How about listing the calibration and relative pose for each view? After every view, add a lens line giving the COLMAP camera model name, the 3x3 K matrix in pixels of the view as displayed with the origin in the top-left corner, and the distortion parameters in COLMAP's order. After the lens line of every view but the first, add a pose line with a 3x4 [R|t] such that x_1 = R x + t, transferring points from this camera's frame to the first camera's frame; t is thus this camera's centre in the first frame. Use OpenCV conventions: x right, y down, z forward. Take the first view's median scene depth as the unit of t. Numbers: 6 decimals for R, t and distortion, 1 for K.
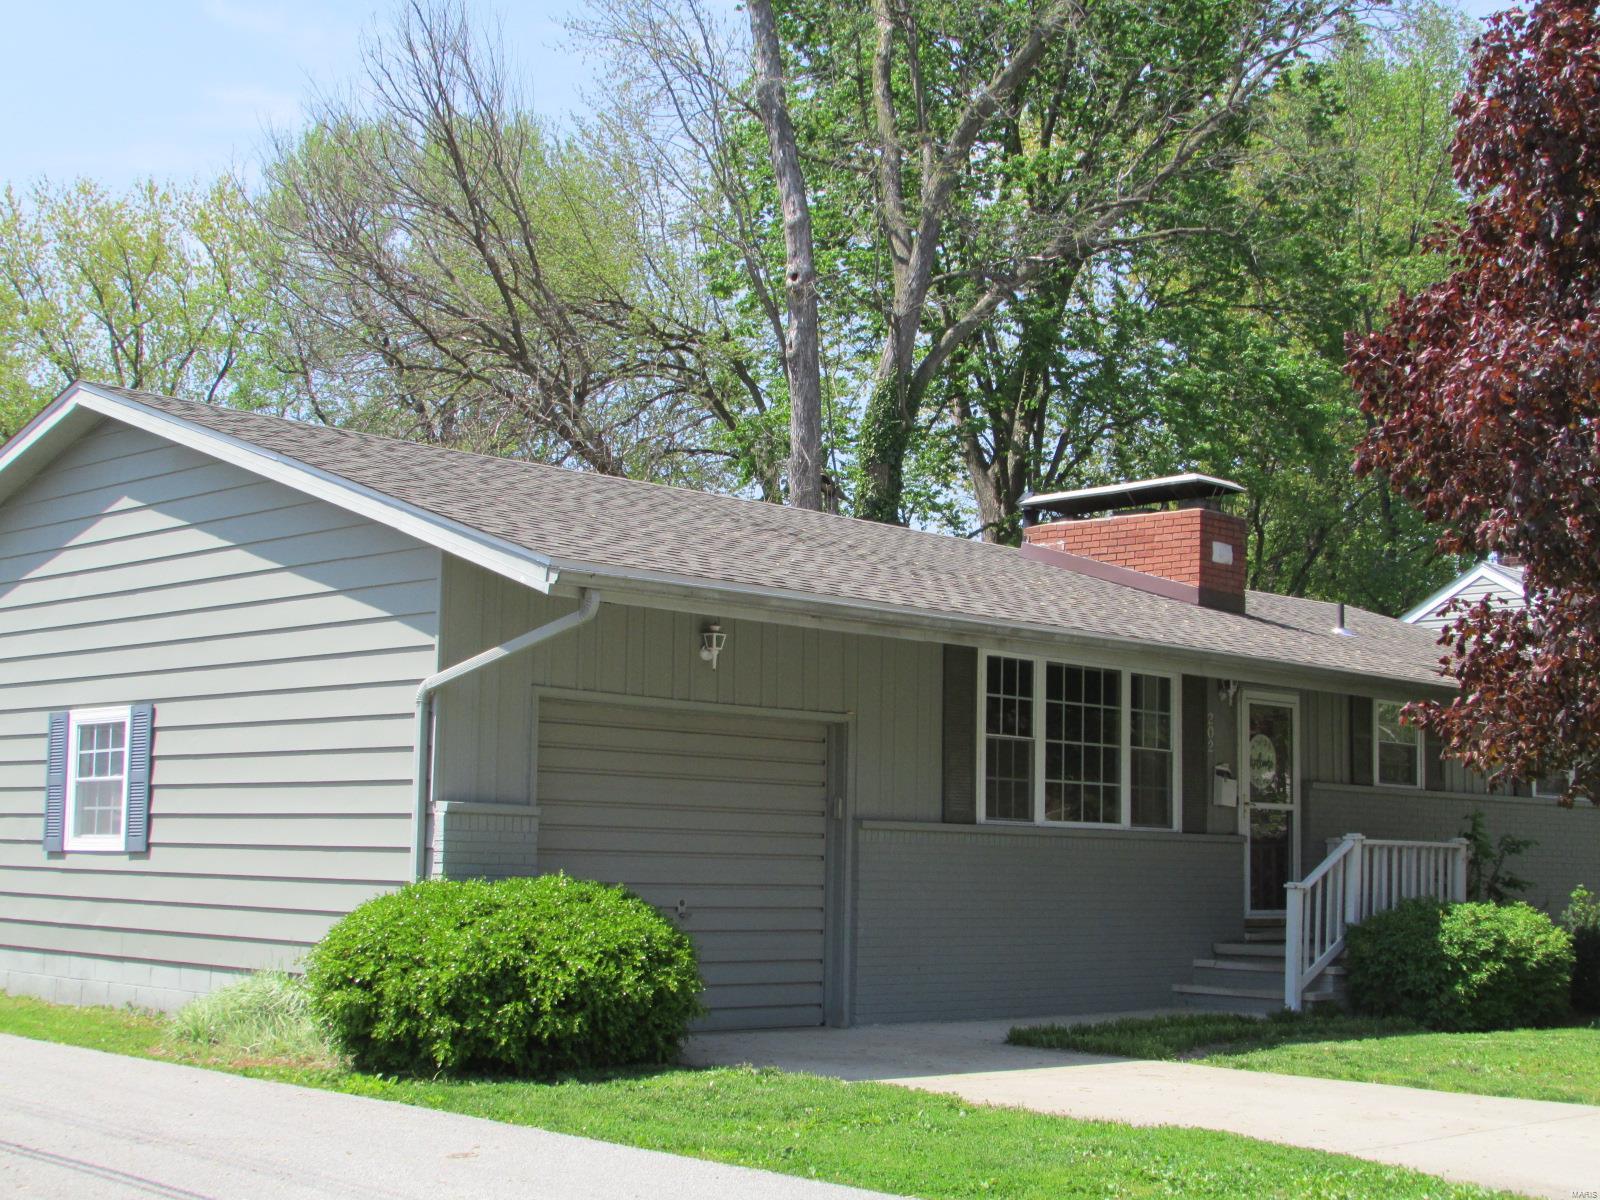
lens RADIAL K [[2368.7, 0, 800.0], [0, 2368.7, 600.0], [0, 0, 1]] dist [-0.132092, 0.417850]
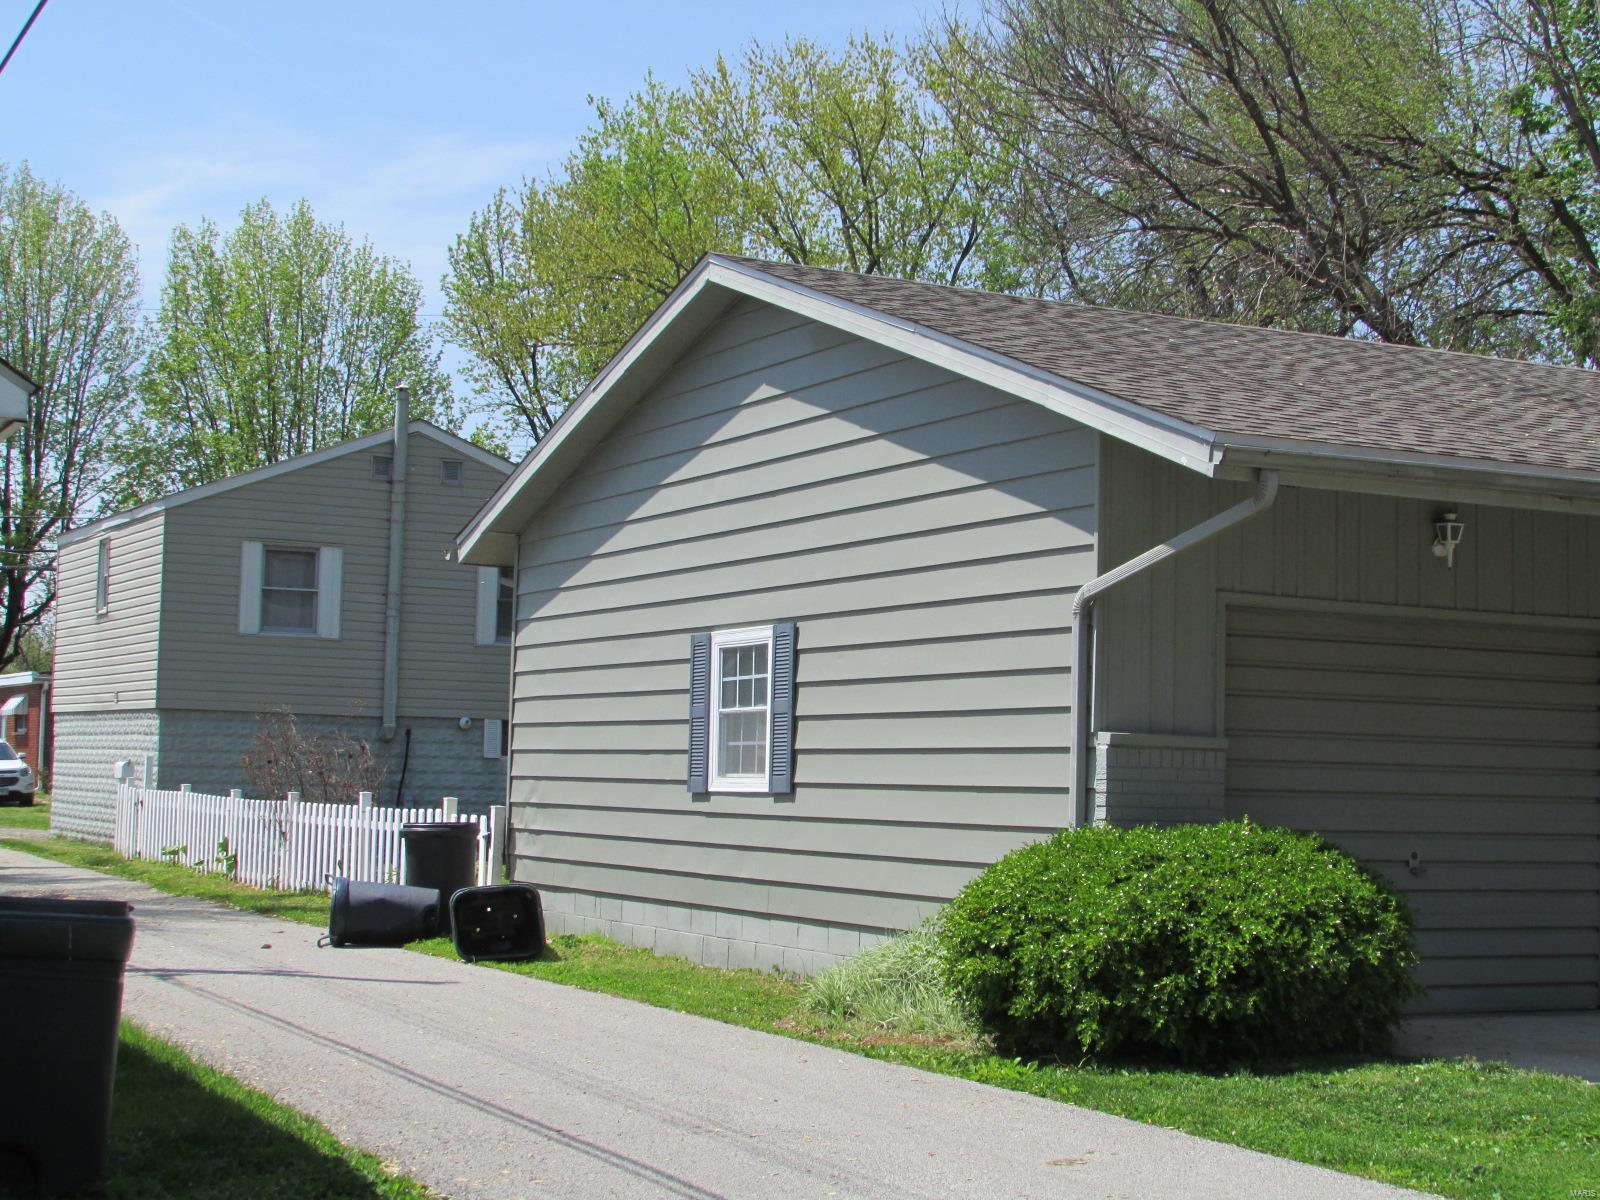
lens RADIAL K [[2744.0, 0, 800.0], [0, 2744.0, 600.0], [0, 0, 1]] dist [-0.111756, 0.159359]
pose [[0.952359, -0.017822, -0.304460, 0.040123], [0.028634, 0.999107, 0.031082, 0.005622], [0.303634, -0.038319, 0.952018, 0.049570]]
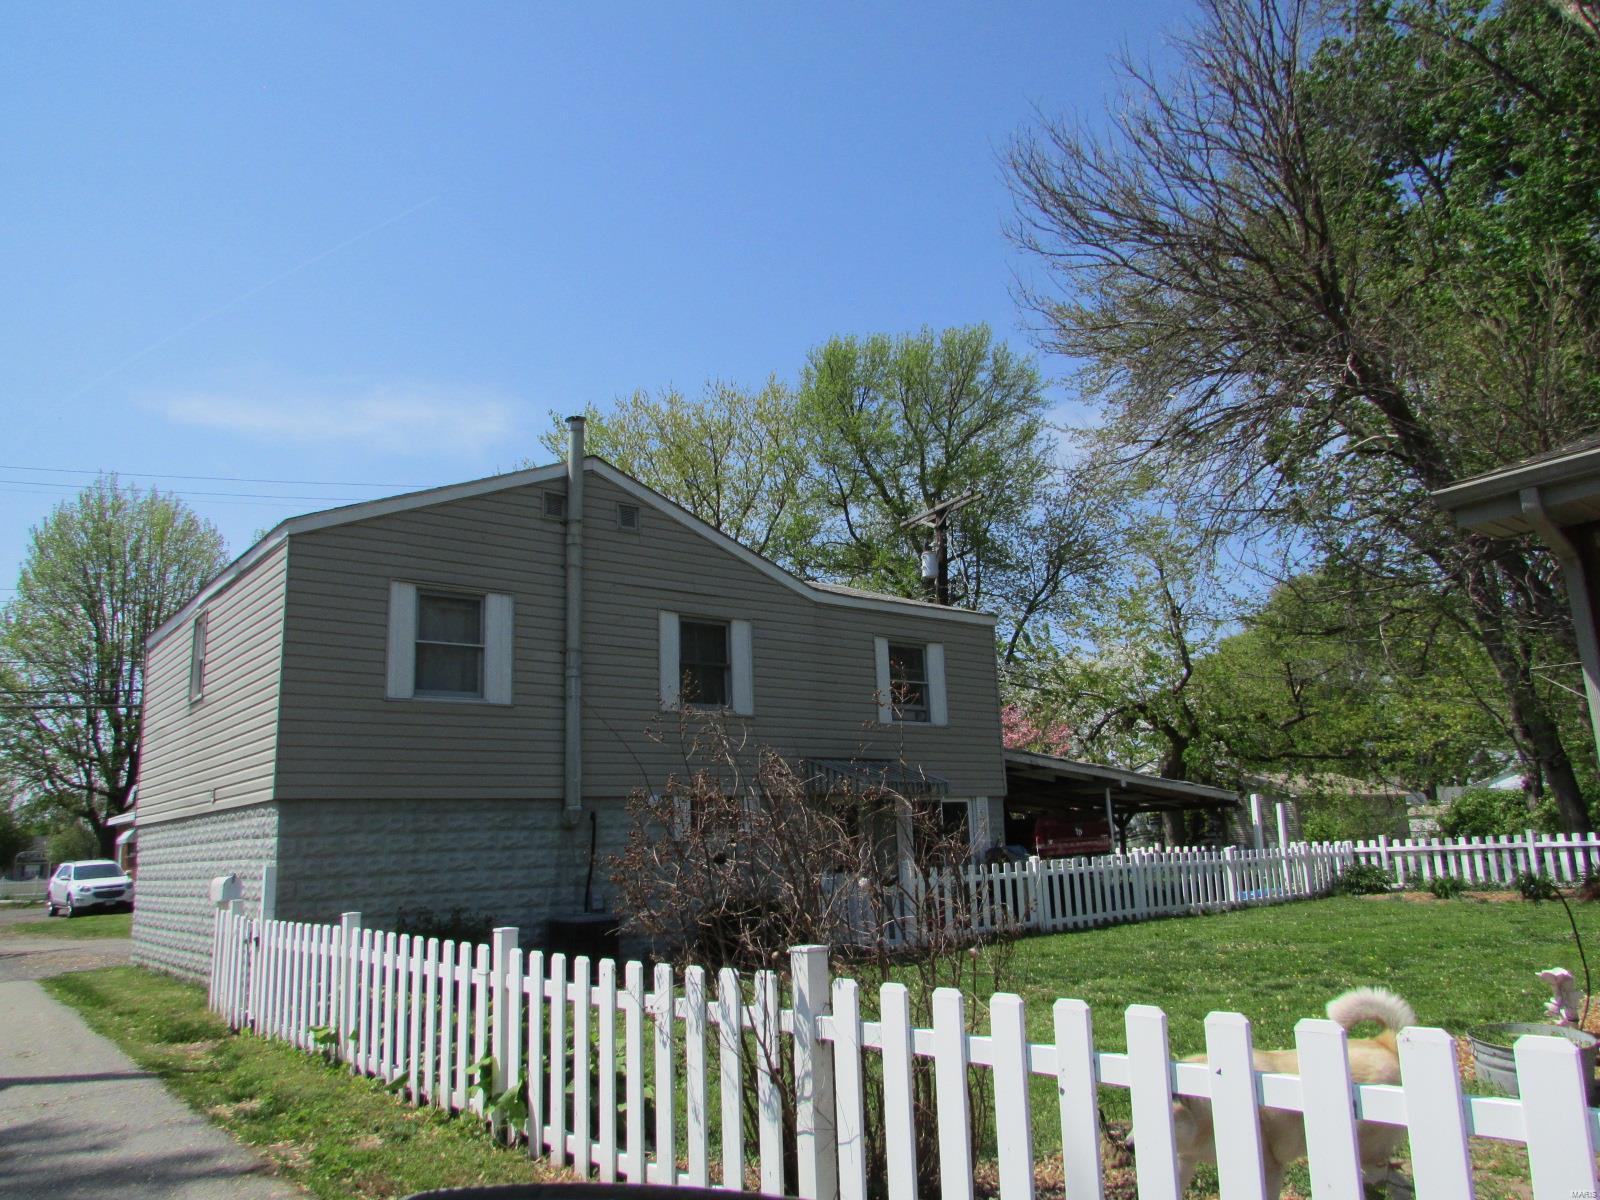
lens RADIAL K [[1165.6, 0, 794.0], [0, 1165.6, 608.4], [0, 0, 1]] dist [-0.010623, -0.001564]
pose [[0.993622, -0.079483, -0.079993, -0.484981], [0.071770, 0.992881, -0.095064, 0.082106], [0.086979, 0.088716, 0.992252, 0.885408]]
